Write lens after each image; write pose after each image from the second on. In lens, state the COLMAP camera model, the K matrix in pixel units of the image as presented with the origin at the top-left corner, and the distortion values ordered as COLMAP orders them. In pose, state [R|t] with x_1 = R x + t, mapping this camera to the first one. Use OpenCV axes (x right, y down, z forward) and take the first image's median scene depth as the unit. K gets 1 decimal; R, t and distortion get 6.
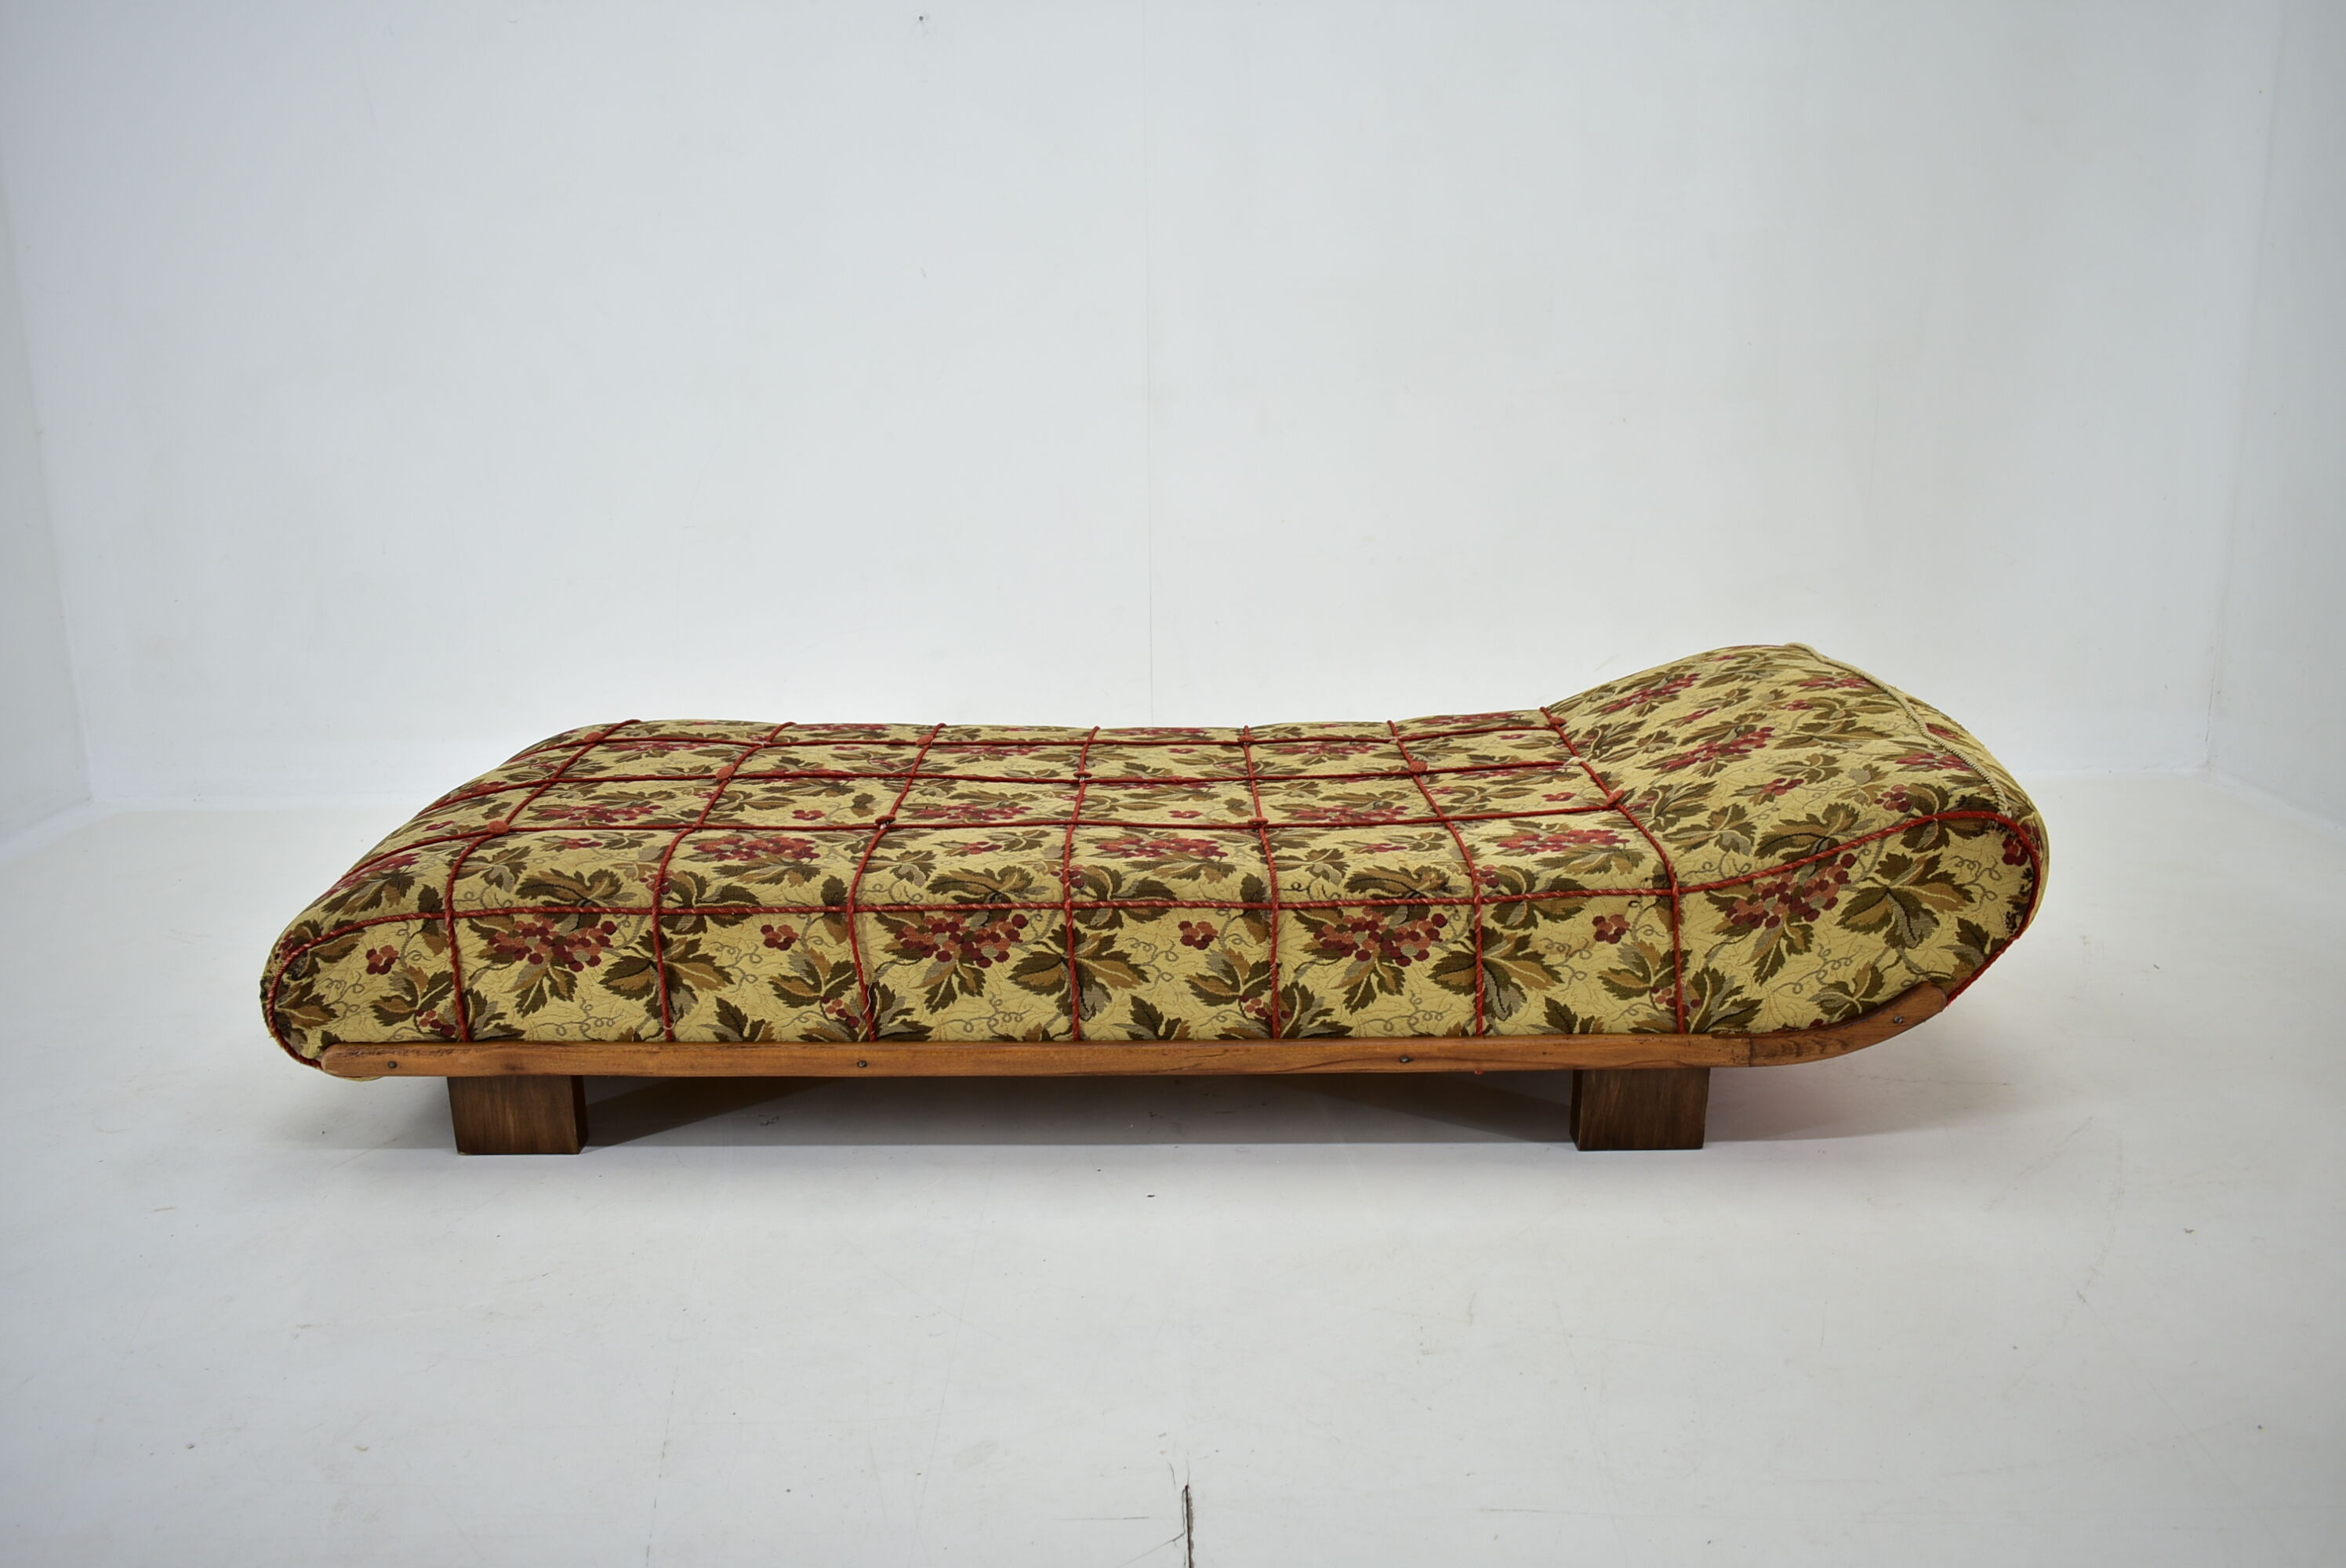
lens RADIAL K [[1945.6, 0, 1217.3], [0, 1945.6, 783.0], [0, 0, 1]] dist [-0.004707, -0.004615]
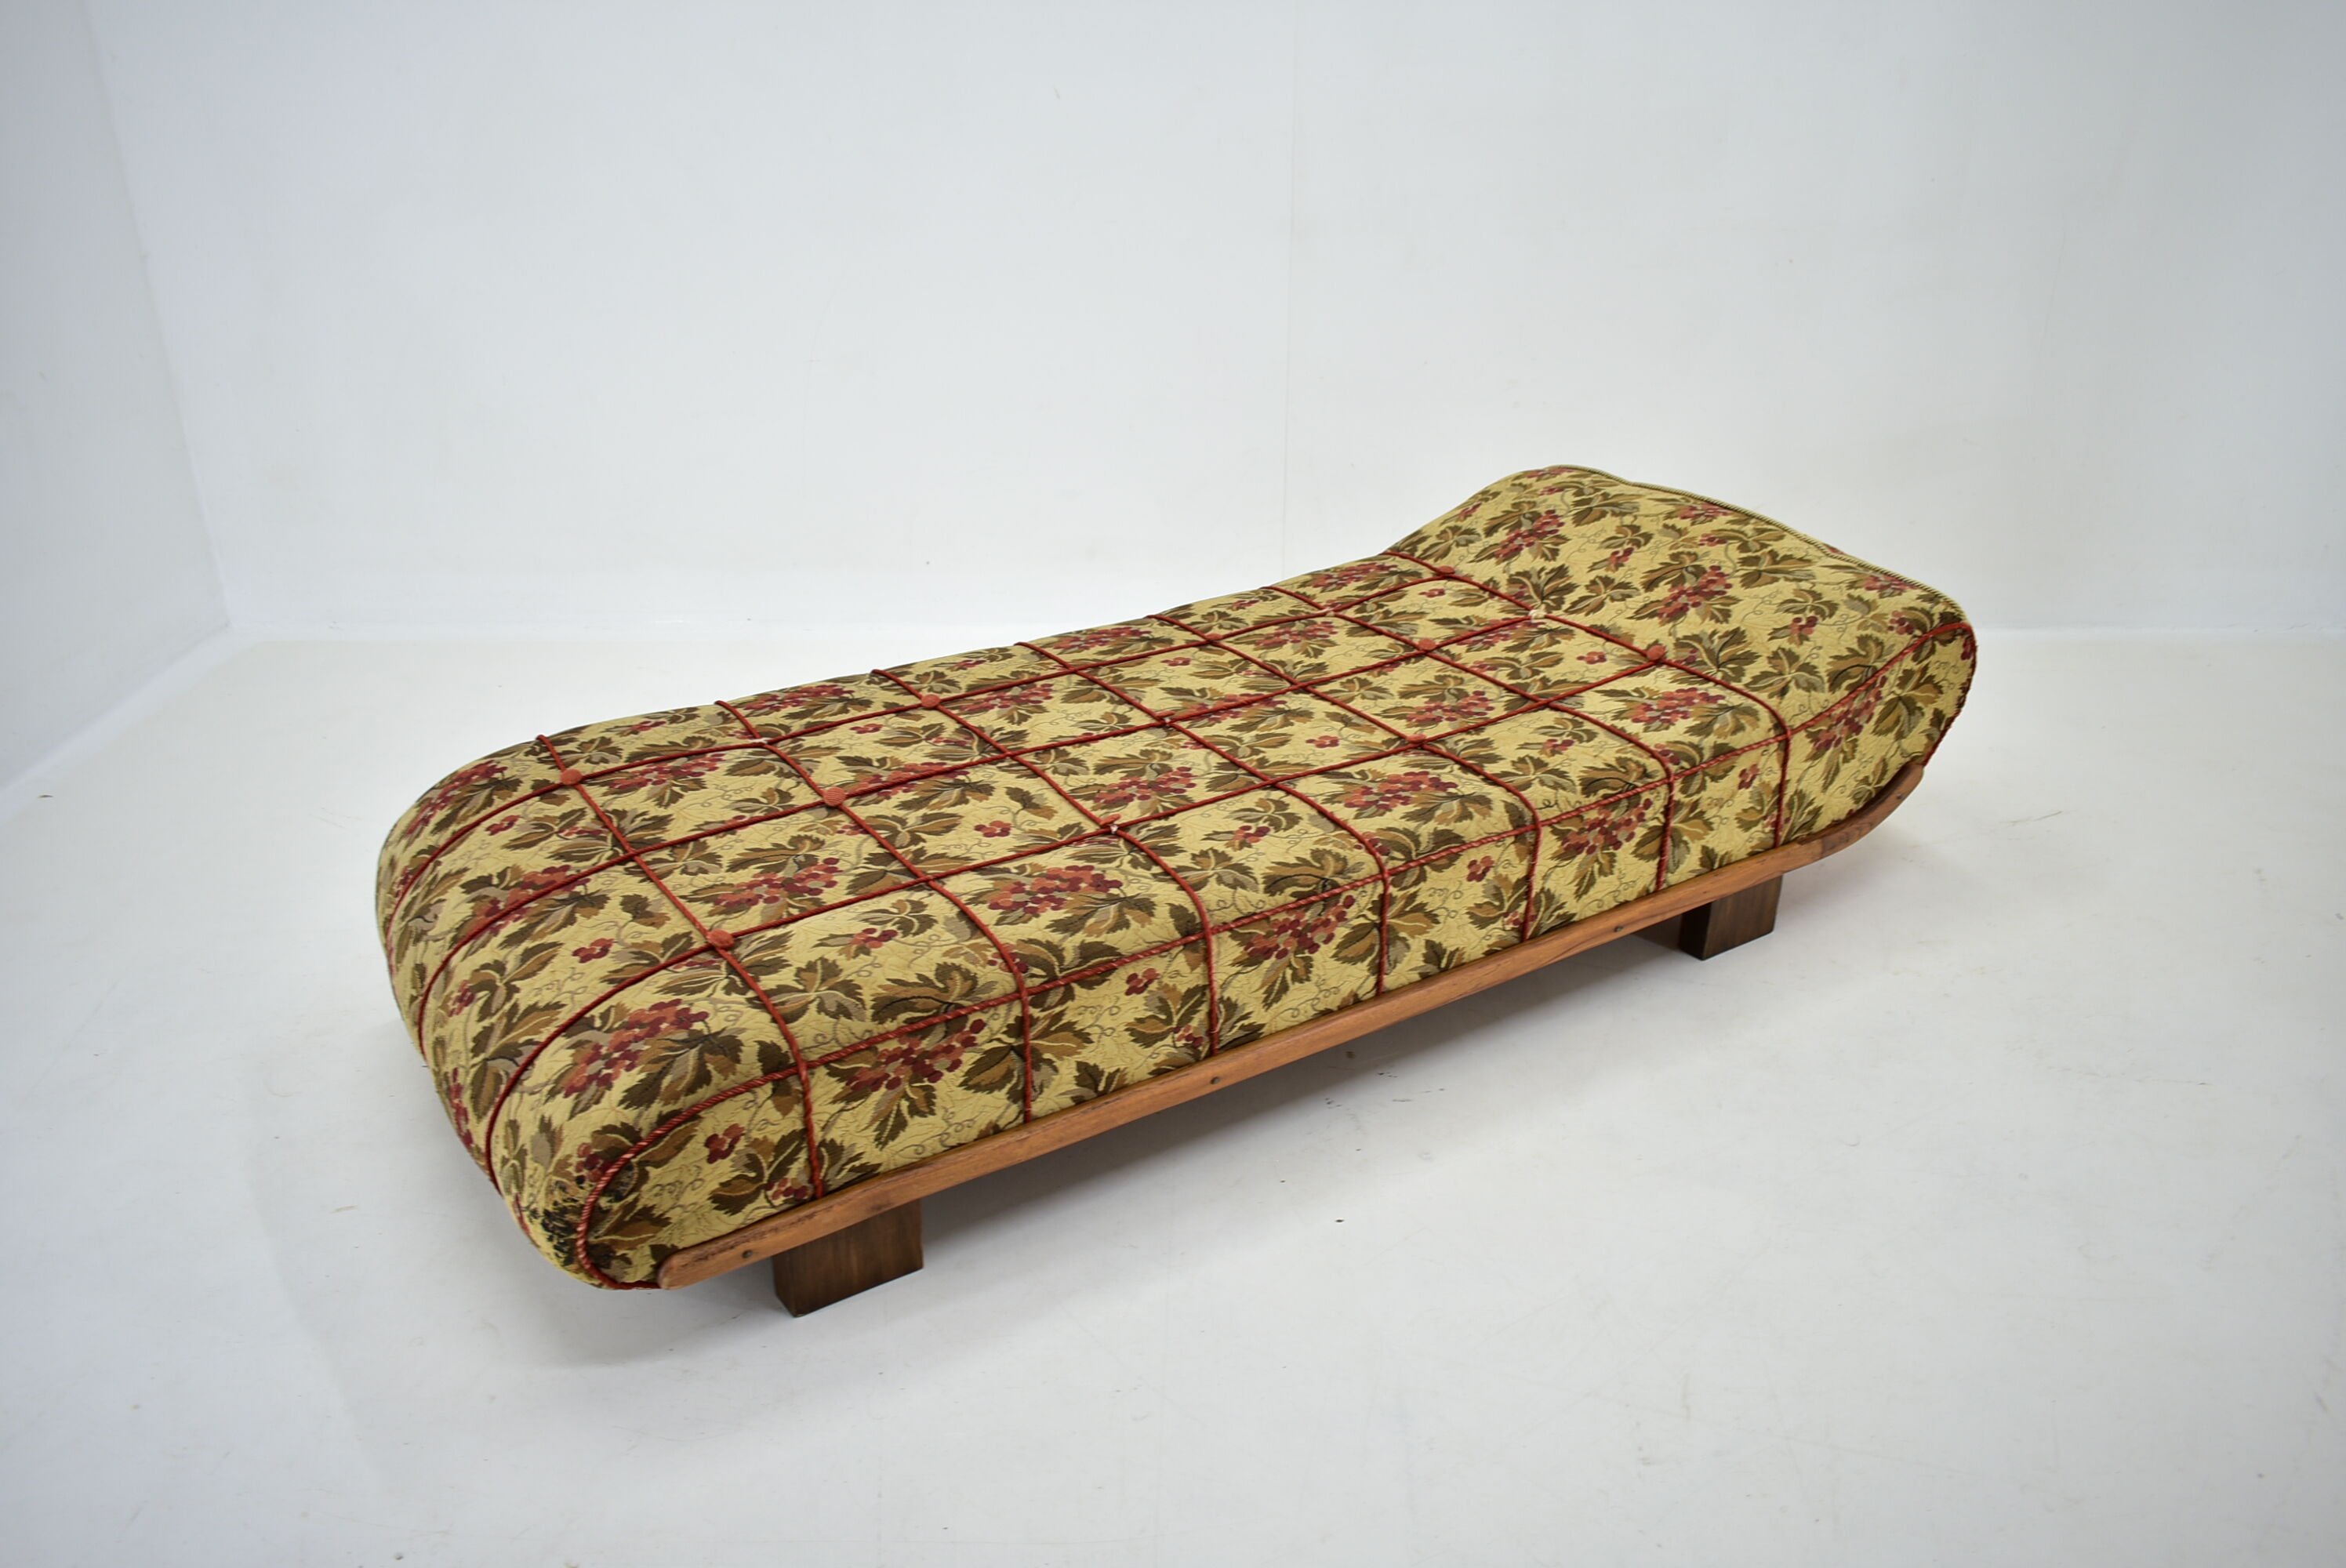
lens RADIAL K [[1797.9, 0, 1229.2], [0, 1797.9, 784.2], [0, 0, 1]] dist [-0.001803, -0.001871]
pose [[0.831591, -0.222345, 0.508939, -0.603576], [0.129631, 0.968761, 0.211417, -0.188423], [-0.540048, -0.109838, 0.834436, 0.265763]]
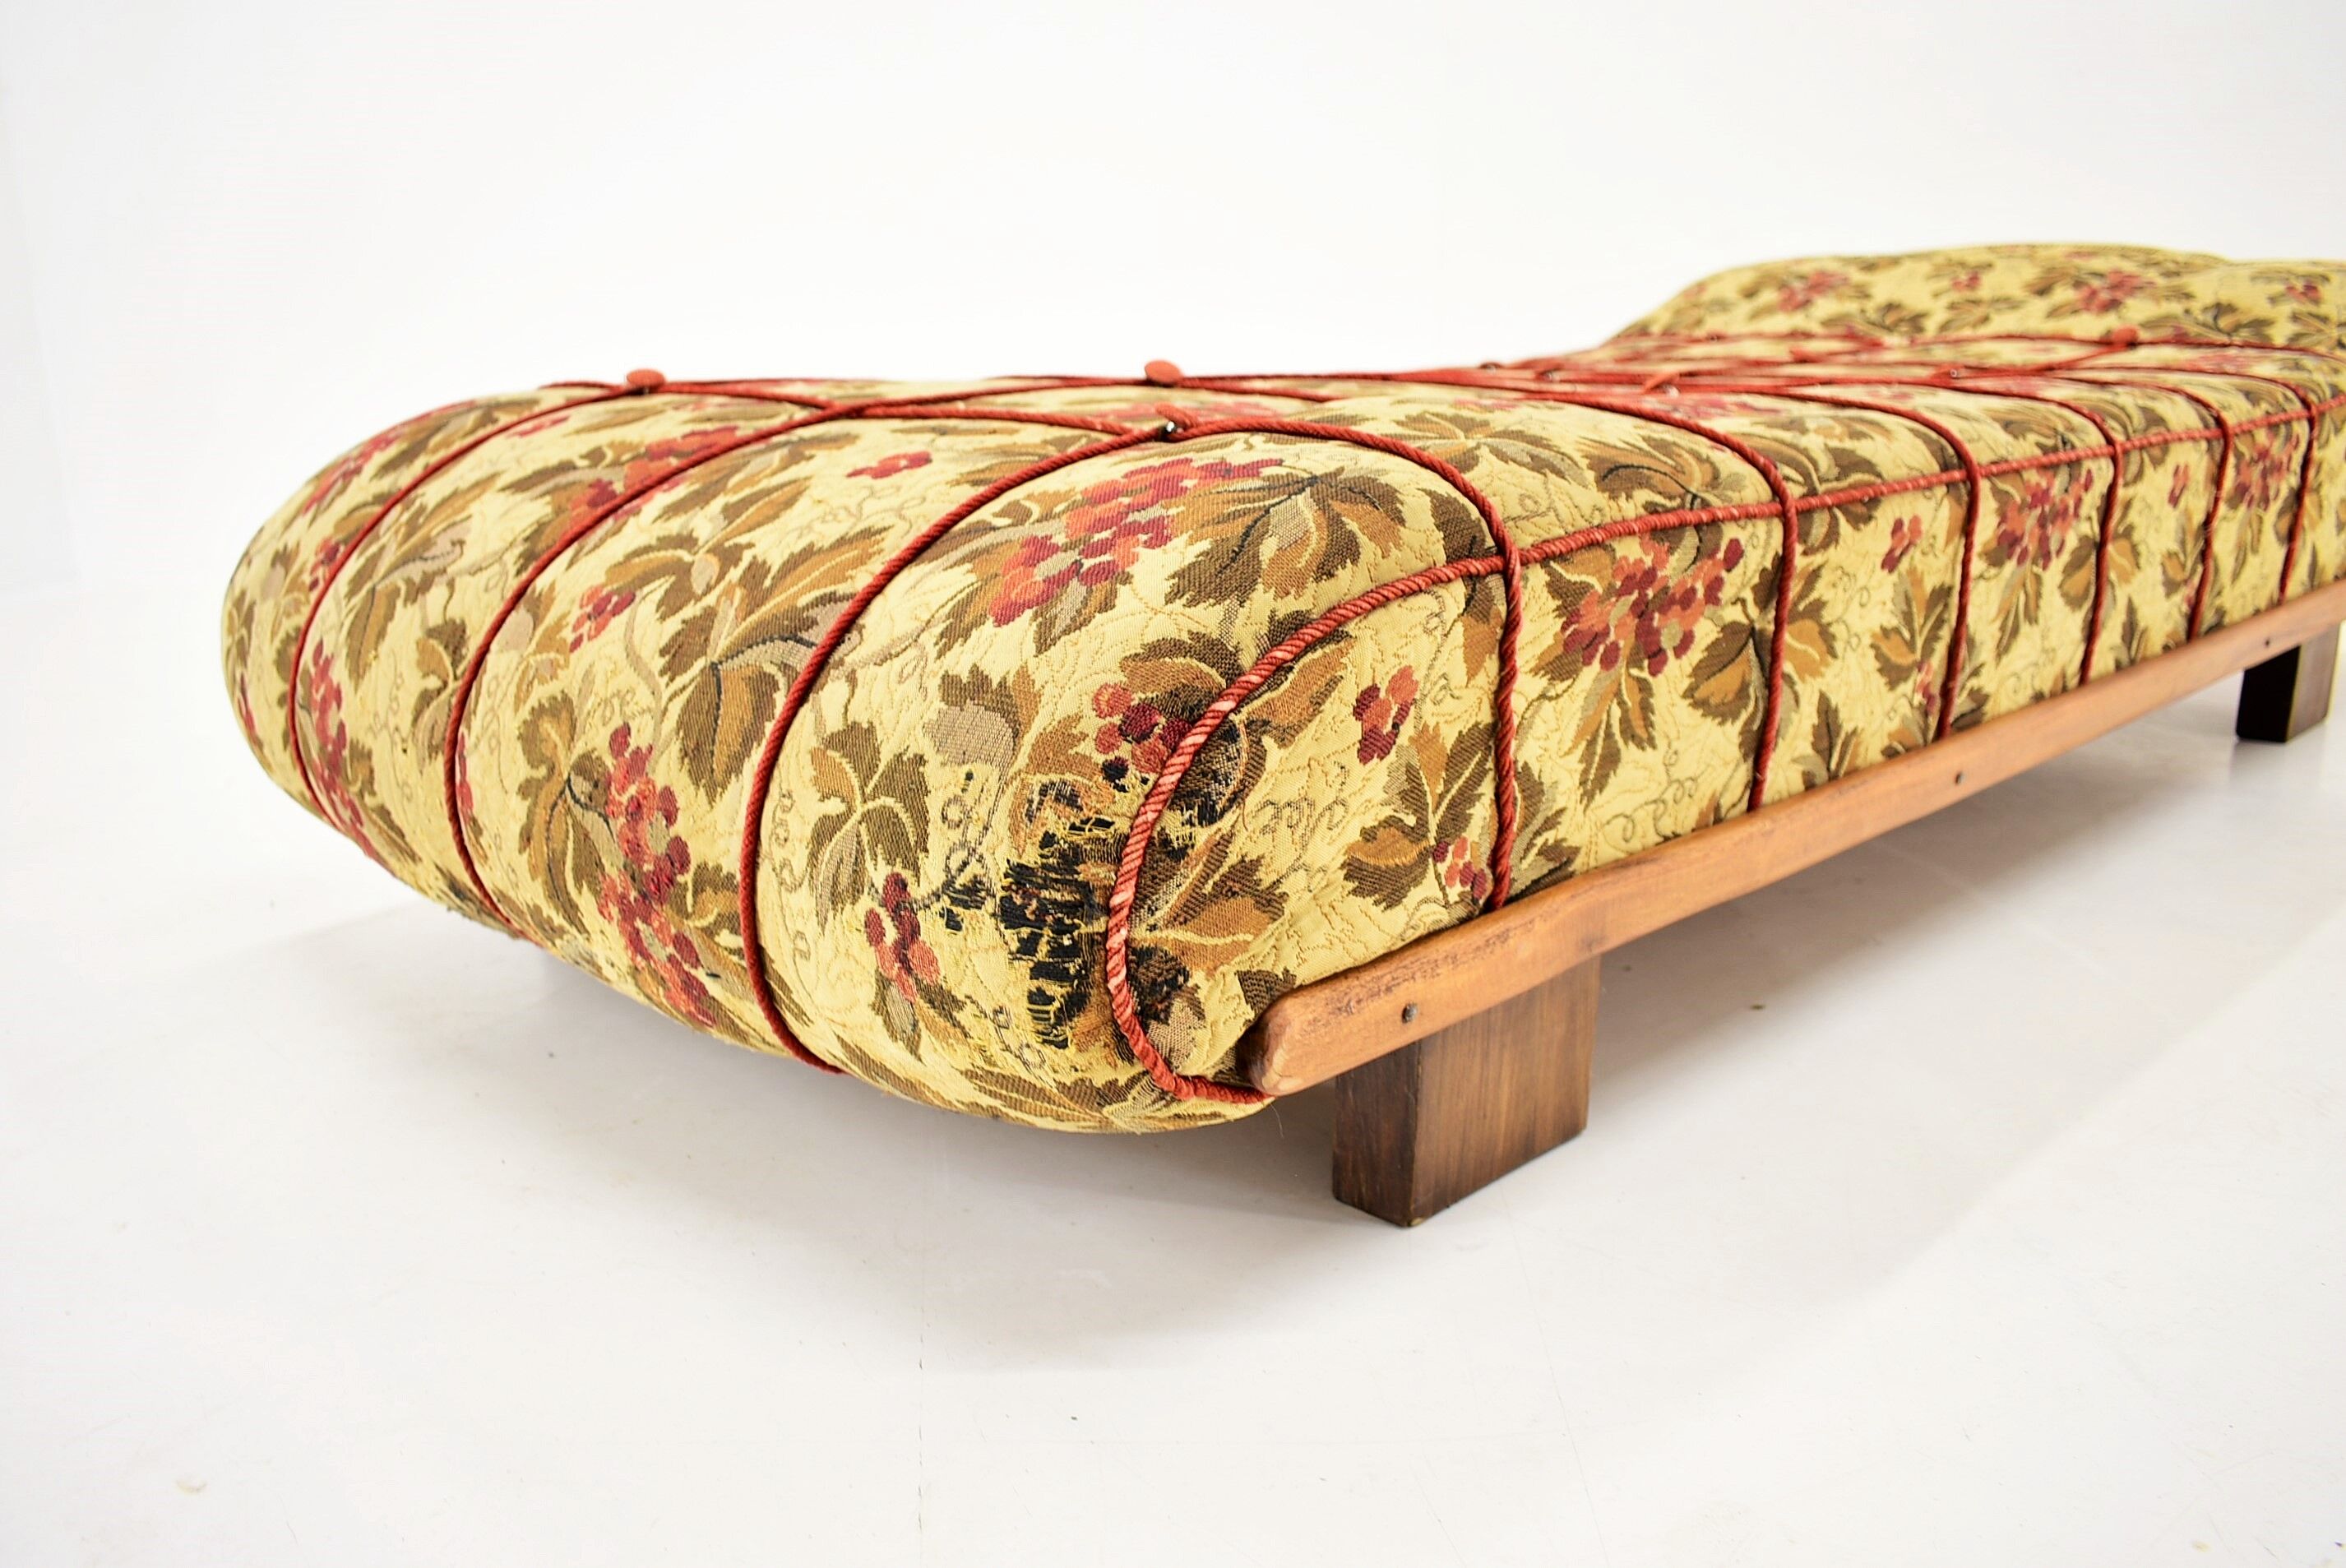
lens RADIAL K [[1850.4, 0, 1212.7], [0, 1850.4, 793.9], [0, 0, 1]] dist [-0.005345, 0.001420]
pose [[0.698792, -0.180968, 0.692056, -0.680091], [0.183768, 0.980415, 0.070816, 0.075639], [-0.691317, 0.077692, 0.718362, 0.782588]]
